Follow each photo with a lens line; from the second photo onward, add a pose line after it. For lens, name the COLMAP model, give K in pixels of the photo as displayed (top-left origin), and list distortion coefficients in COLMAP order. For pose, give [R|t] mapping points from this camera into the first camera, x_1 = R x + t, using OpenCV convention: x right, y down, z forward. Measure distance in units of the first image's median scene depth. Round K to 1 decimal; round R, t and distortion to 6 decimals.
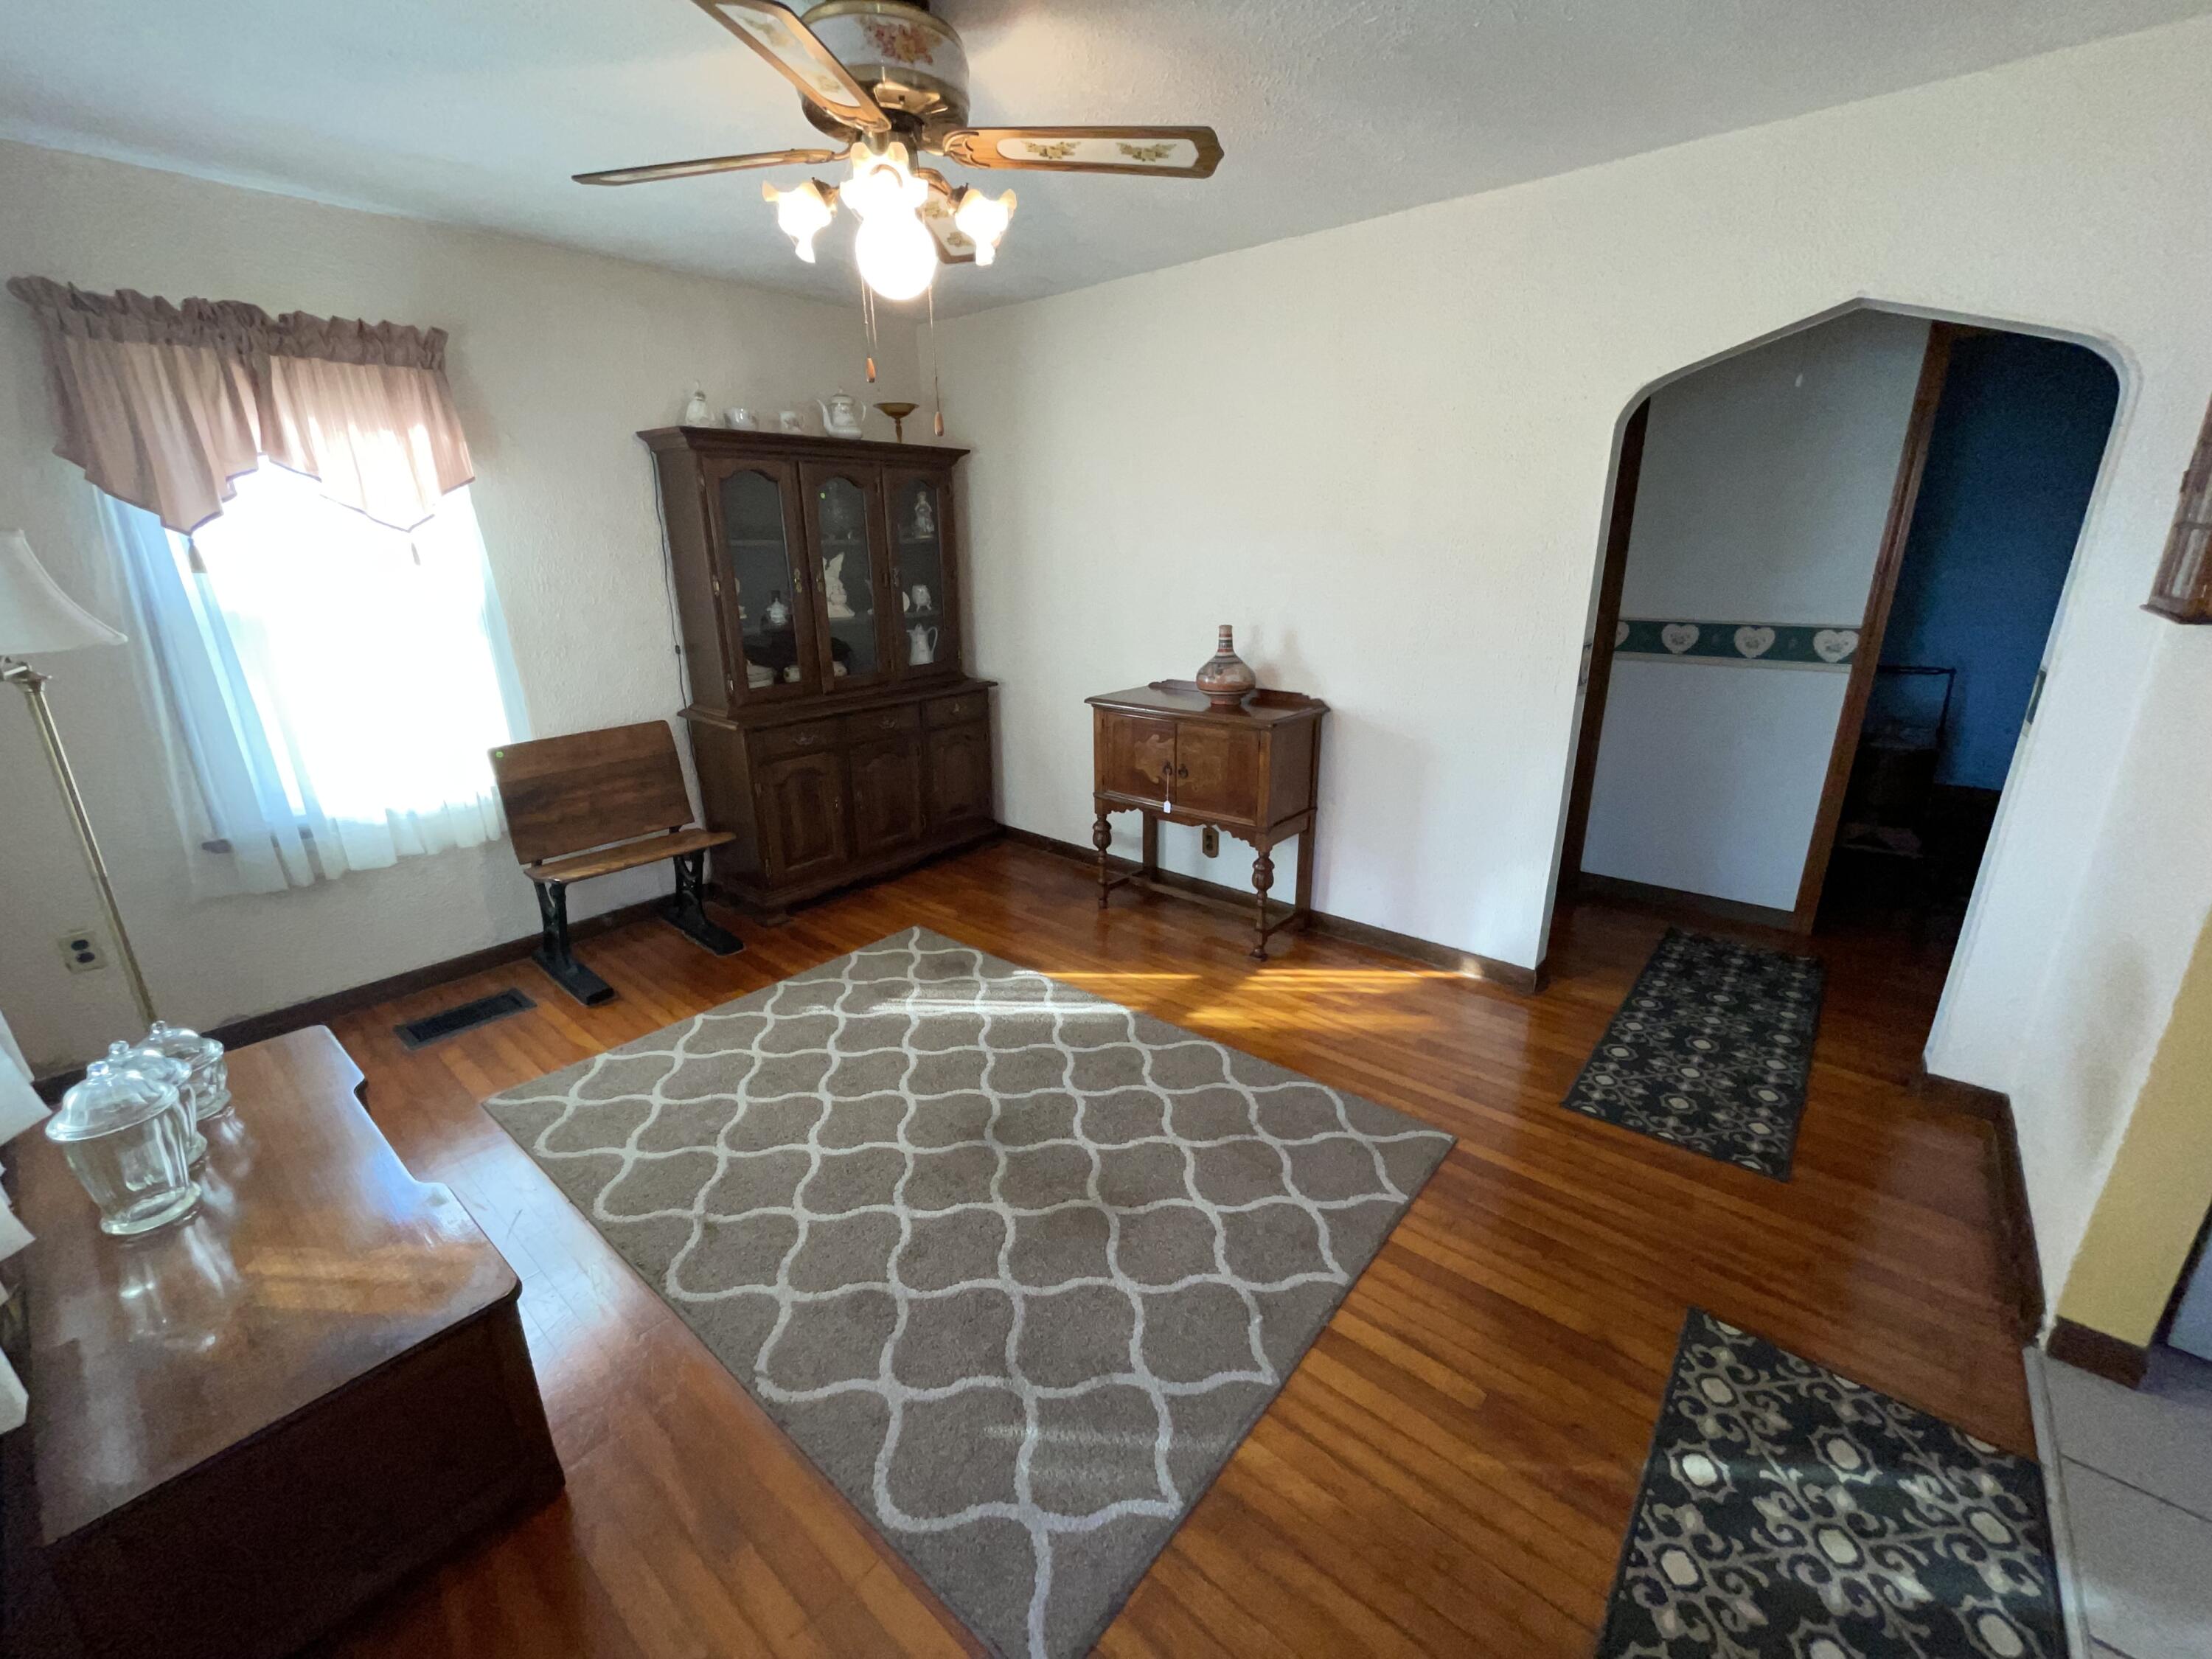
lens RADIAL K [[904.5, 0, 1108.3], [0, 904.5, 828.9], [0, 0, 1]] dist [-0.005165, -0.000047]
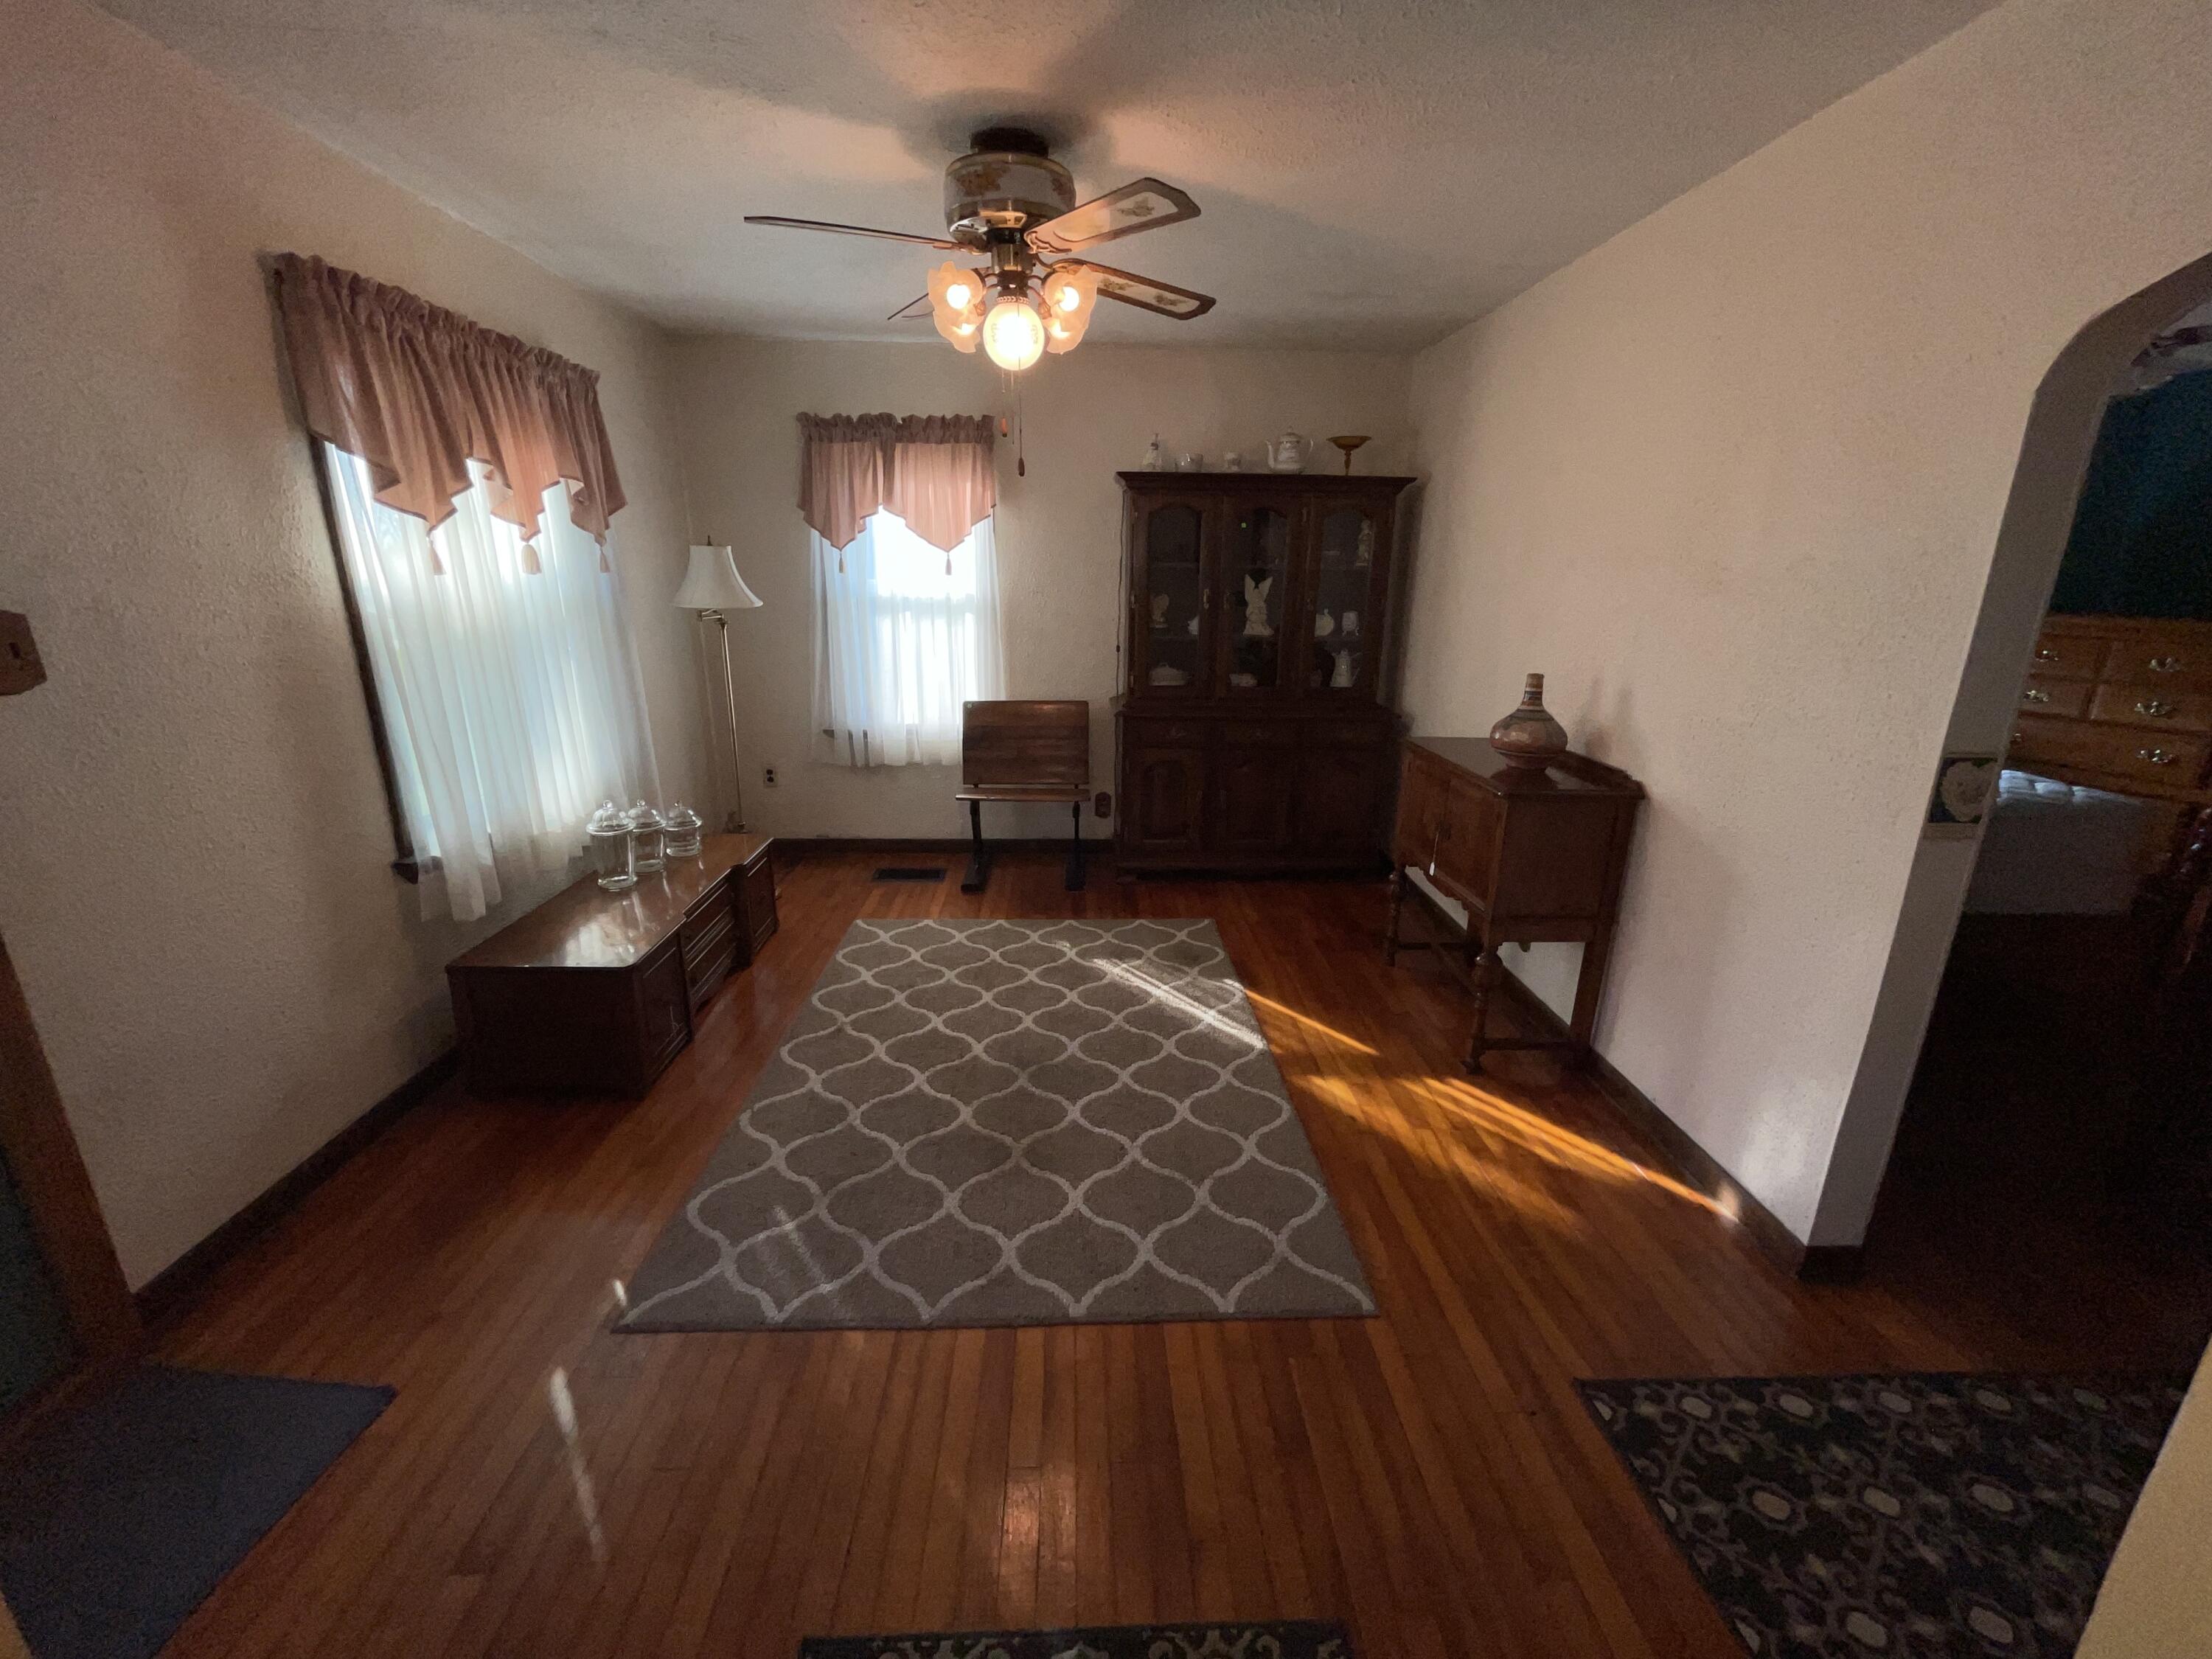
lens RADIAL K [[904.5, 0, 1107.9], [0, 904.5, 830.1], [0, 0, 1]] dist [-0.005165, -0.000047]
pose [[0.669015, 0.227439, -0.707595, 0.546207], [-0.248060, 0.965768, 0.075887, -0.057026], [0.700632, 0.124756, 0.702532, 0.172130]]
